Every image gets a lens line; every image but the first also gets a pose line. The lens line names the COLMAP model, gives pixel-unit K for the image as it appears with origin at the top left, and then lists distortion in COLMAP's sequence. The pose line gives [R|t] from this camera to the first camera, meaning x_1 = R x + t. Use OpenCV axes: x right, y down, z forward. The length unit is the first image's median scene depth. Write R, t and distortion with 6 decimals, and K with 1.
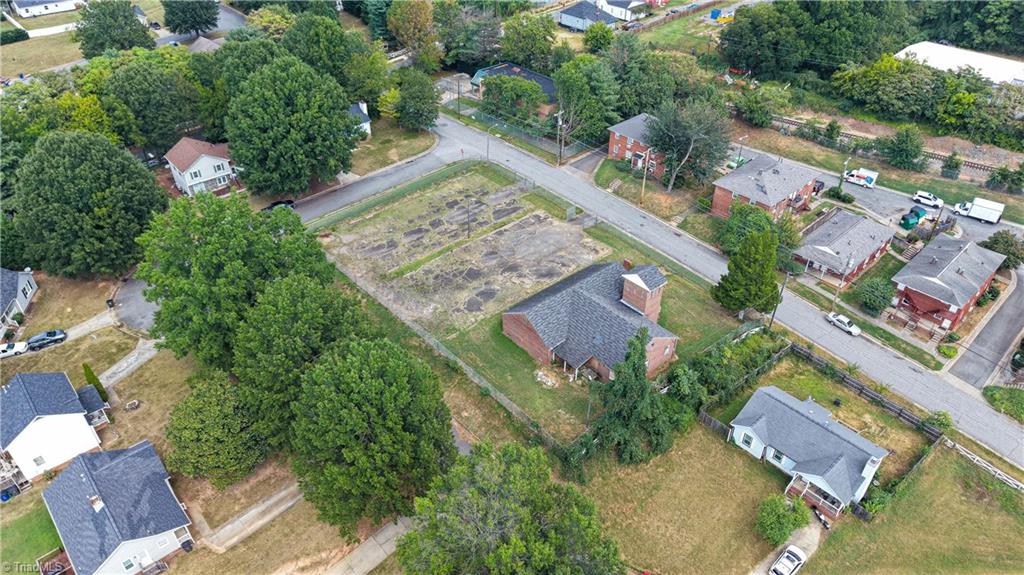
lens RADIAL K [[685.3, 0, 508.1], [0, 685.3, 288.3], [0, 0, 1]] dist [0.020765, -0.024944]
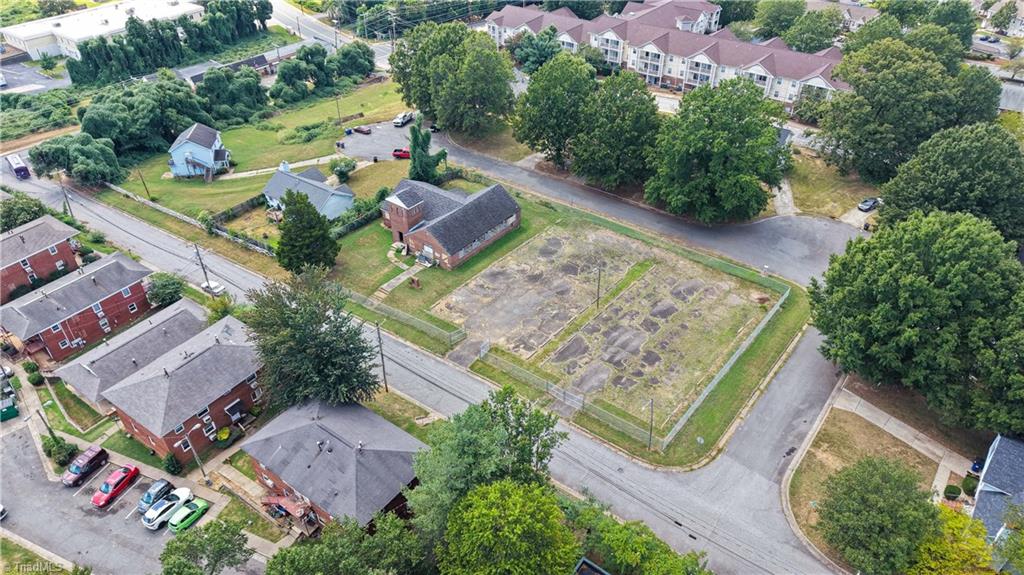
lens RADIAL K [[685.3, 0, 516.0], [0, 685.3, 289.1], [0, 0, 1]] dist [0.020765, -0.024944]
pose [[-0.976935, 0.132994, -0.167067, 0.184479], [-0.121456, 0.297426, 0.946988, -0.889483], [0.175634, 0.945436, -0.274413, 1.213266]]
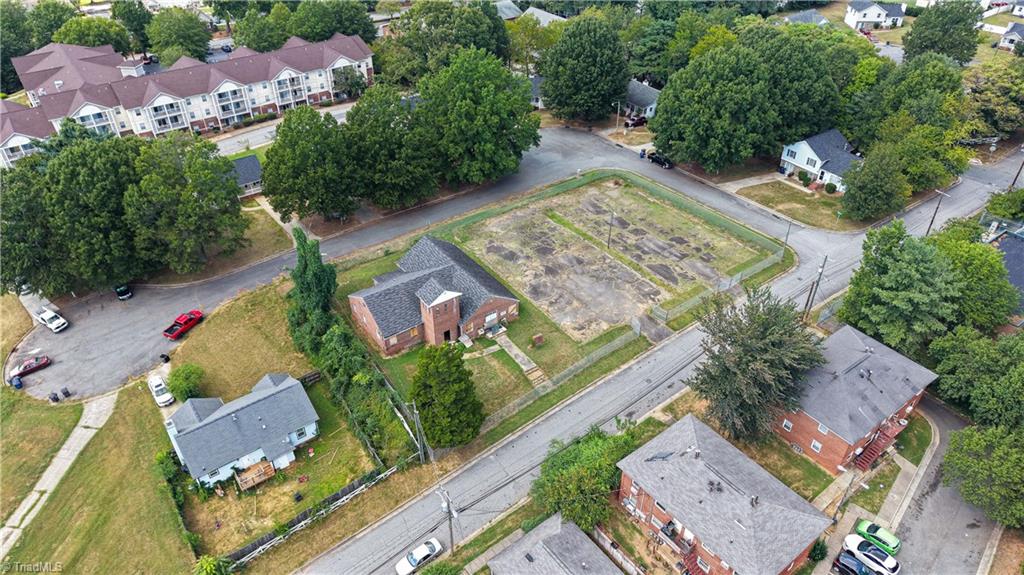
lens RADIAL K [[685.3, 0, 509.4], [0, 685.3, 284.8], [0, 0, 1]] dist [0.020765, -0.024944]
pose [[-0.090042, 0.593308, -0.799923, 0.769246], [-0.591230, 0.614504, 0.522332, -0.471190], [0.801461, 0.519971, 0.295451, 0.639416]]
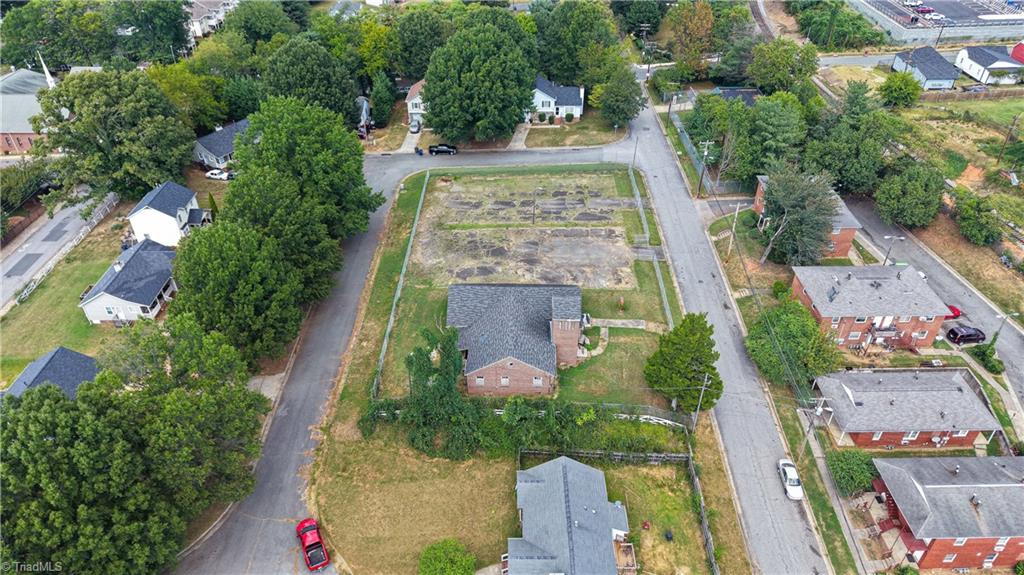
lens RADIAL K [[685.3, 0, 507.5], [0, 685.3, 287.5], [0, 0, 1]] dist [0.020765, -0.024944]
pose [[0.740448, 0.398171, -0.541477, 0.516815], [-0.397858, 0.908980, 0.124358, -0.100925], [0.541707, 0.123350, 0.831468, 0.136773]]
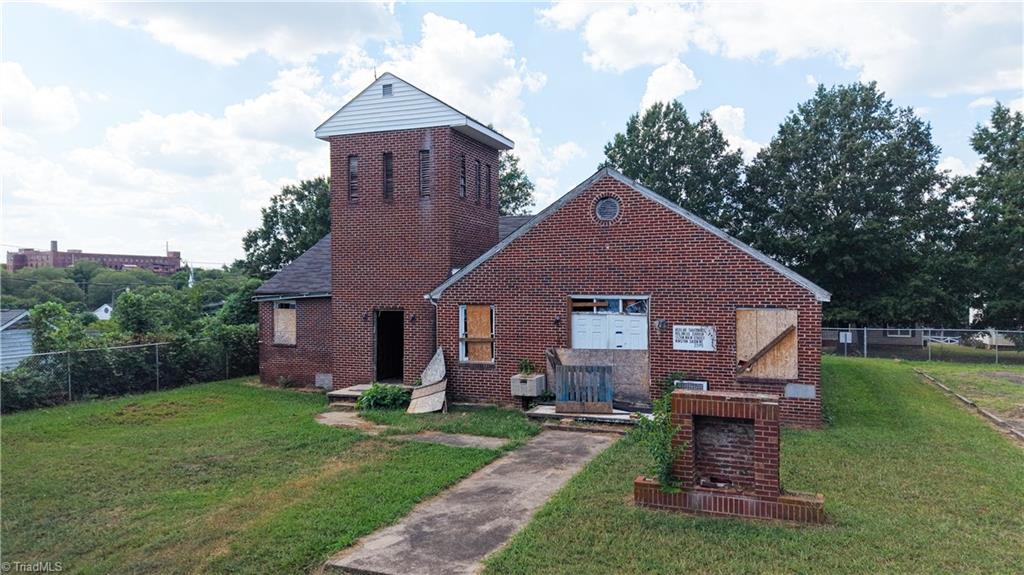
lens RADIAL K [[685.3, 0, 511.9], [0, 685.3, 284.5], [0, 0, 1]] dist [0.020765, -0.024944]
pose [[-0.887442, 0.007221, -0.460862, 0.223378], [-0.269541, 0.802954, 0.531613, -0.085304], [0.373890, 0.595997, -0.710629, 0.974011]]
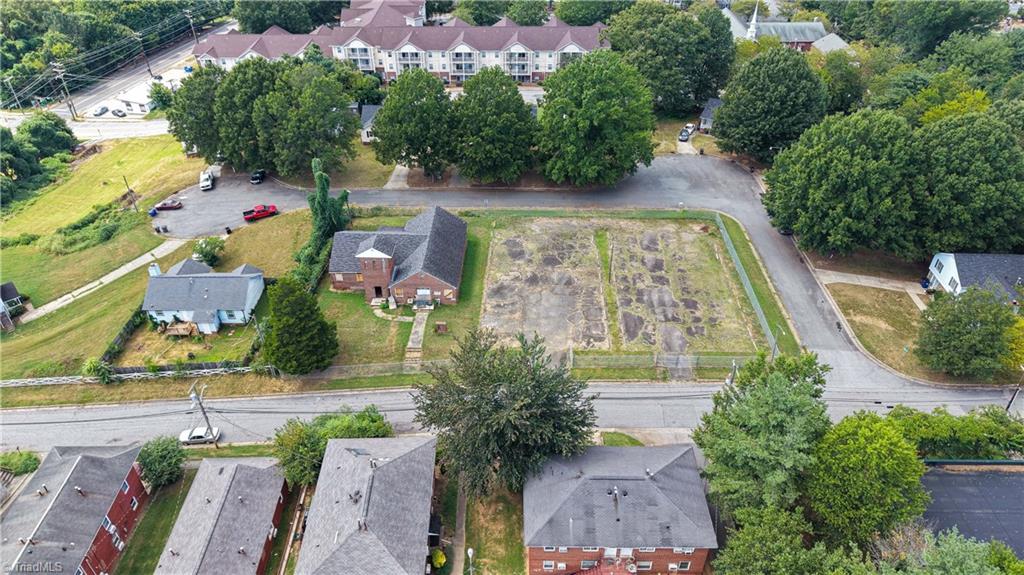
lens RADIAL K [[685.3, 0, 513.1], [0, 685.3, 283.1], [0, 0, 1]] dist [0.020765, -0.024944]
pose [[-0.668272, 0.446378, -0.595112, 0.569446], [-0.437588, 0.411067, 0.799713, -0.746558], [0.601605, 0.794840, -0.079375, 1.011419]]
